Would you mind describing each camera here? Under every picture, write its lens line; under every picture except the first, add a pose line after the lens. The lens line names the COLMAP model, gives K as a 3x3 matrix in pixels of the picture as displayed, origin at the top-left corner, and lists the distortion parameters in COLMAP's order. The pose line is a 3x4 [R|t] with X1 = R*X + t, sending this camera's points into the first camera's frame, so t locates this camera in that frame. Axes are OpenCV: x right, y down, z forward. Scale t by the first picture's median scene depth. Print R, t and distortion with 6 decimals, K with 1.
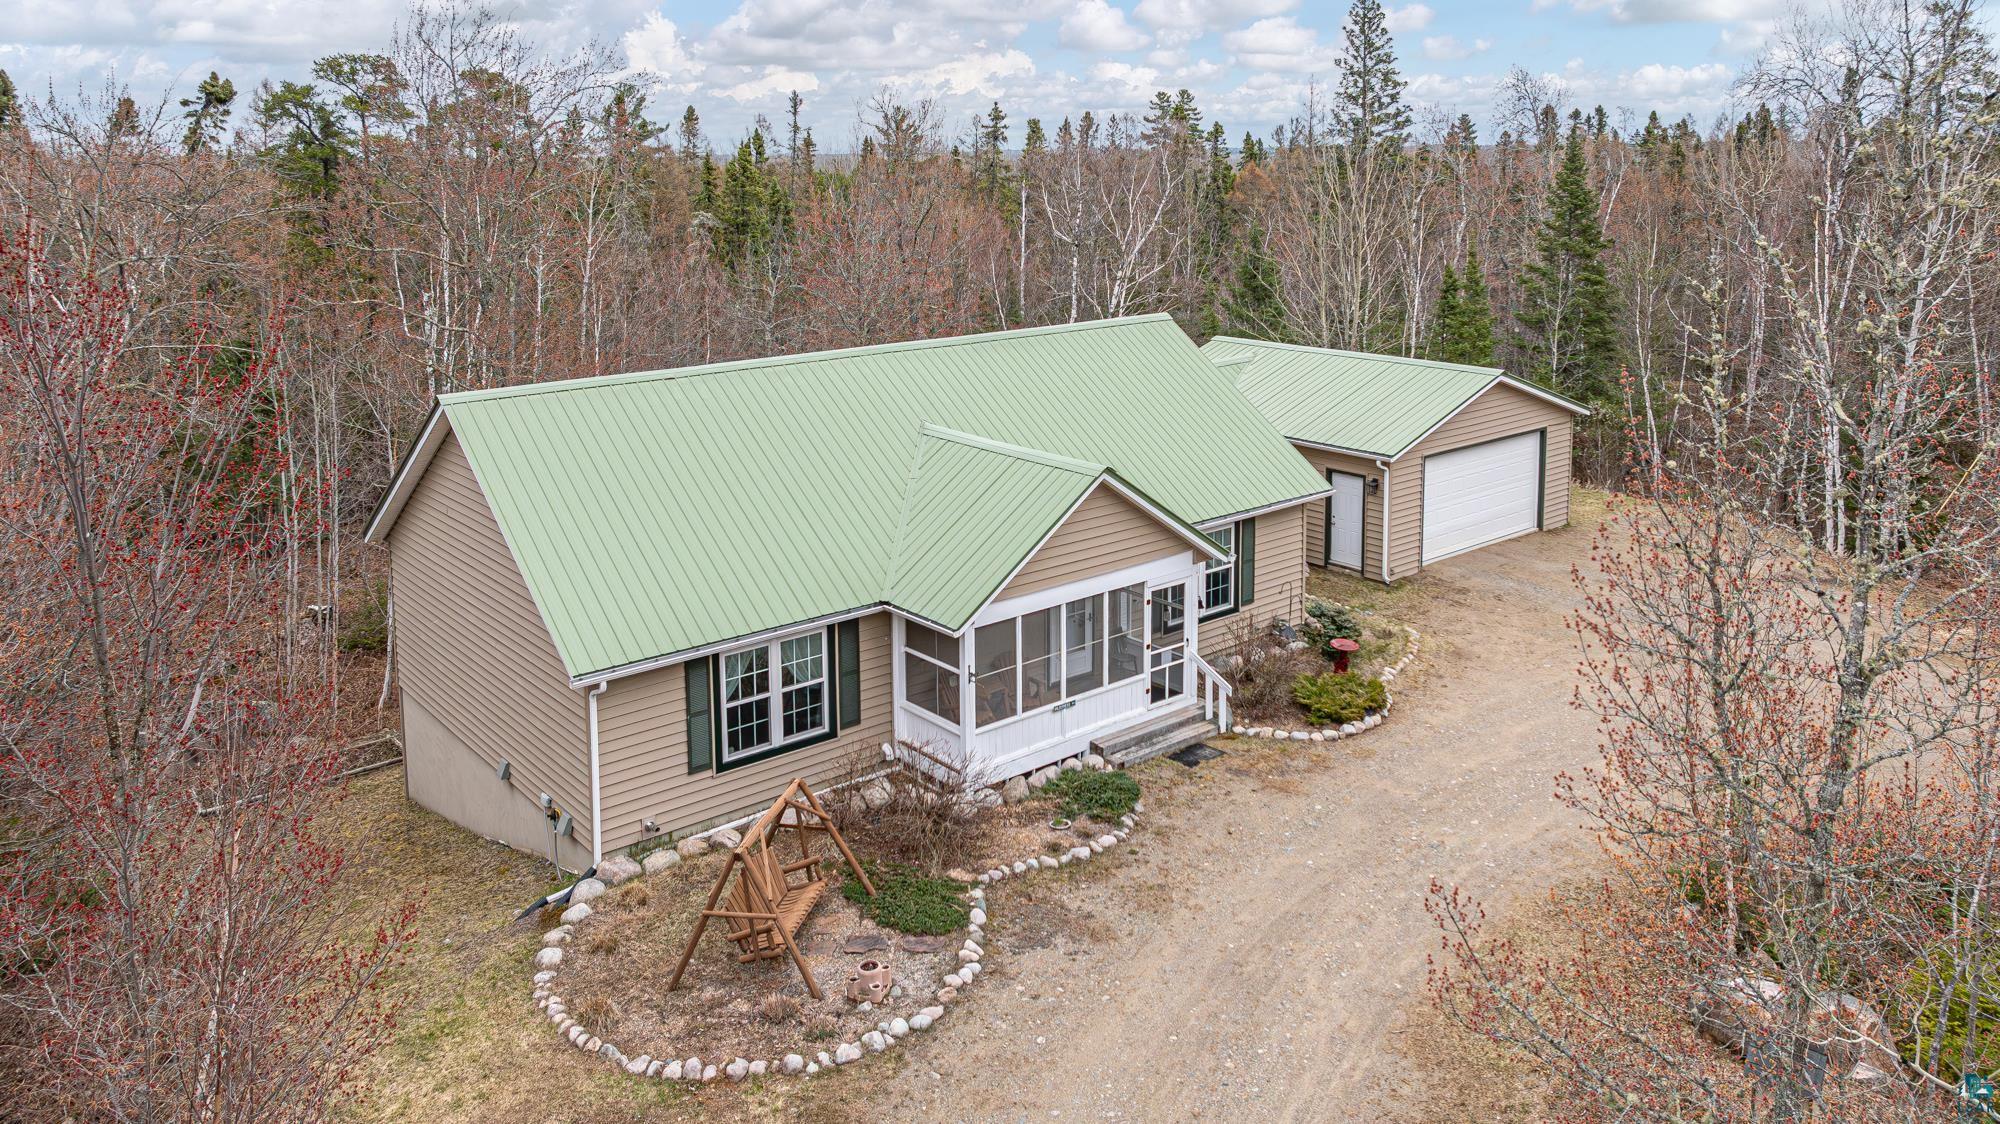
lens RADIAL K [[1407.0, 0, 996.5], [0, 1407.0, 417.5], [0, 0, 1]] dist [-0.022339, 0.010853]
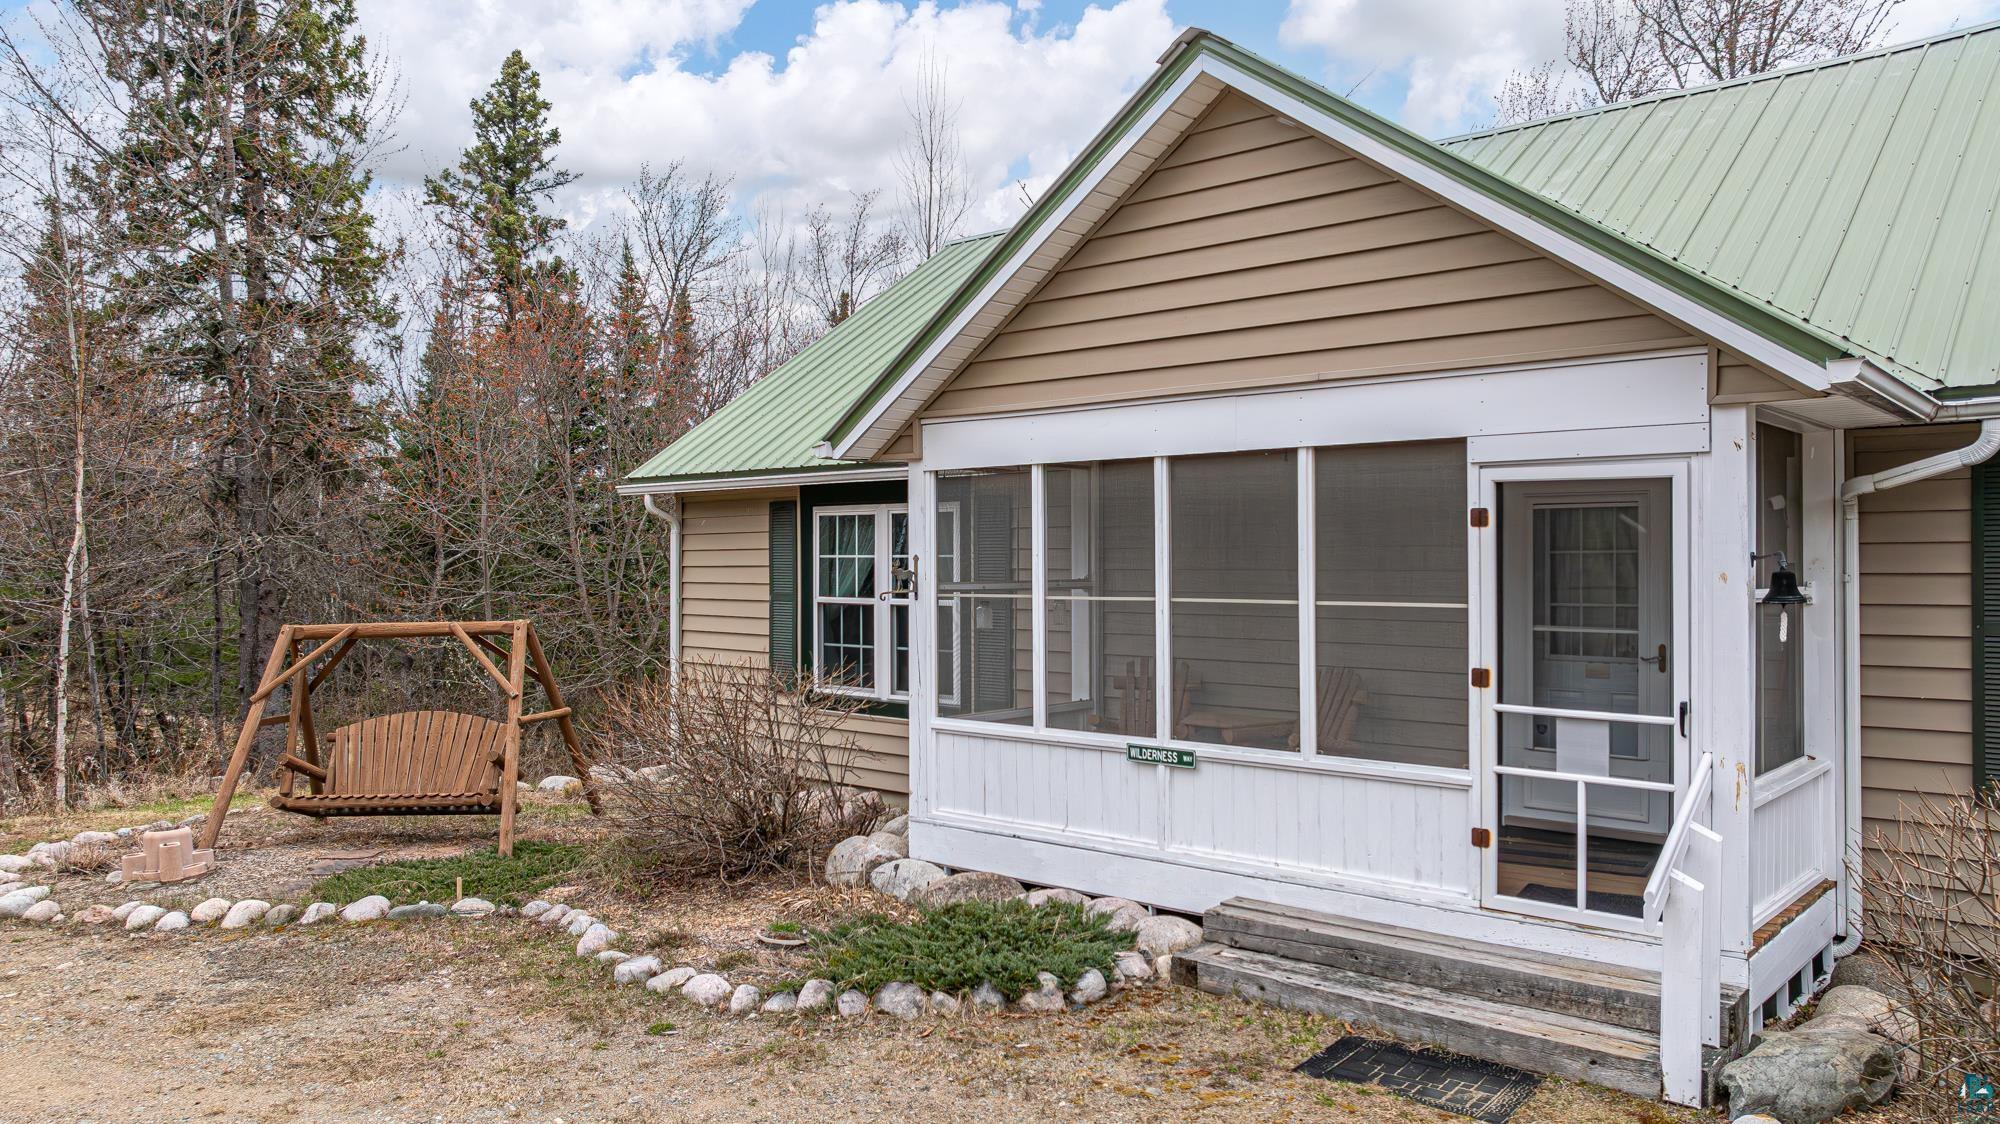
lens RADIAL K [[1407.0, 0, 1008.4], [0, 1407.0, 550.4], [0, 0, 1]] dist [-0.022339, 0.010853]
pose [[0.176275, 0.011854, -0.984270, 0.417026], [-0.174249, 0.984511, -0.019350, 0.177538], [0.968795, 0.174919, 0.175610, 0.944330]]
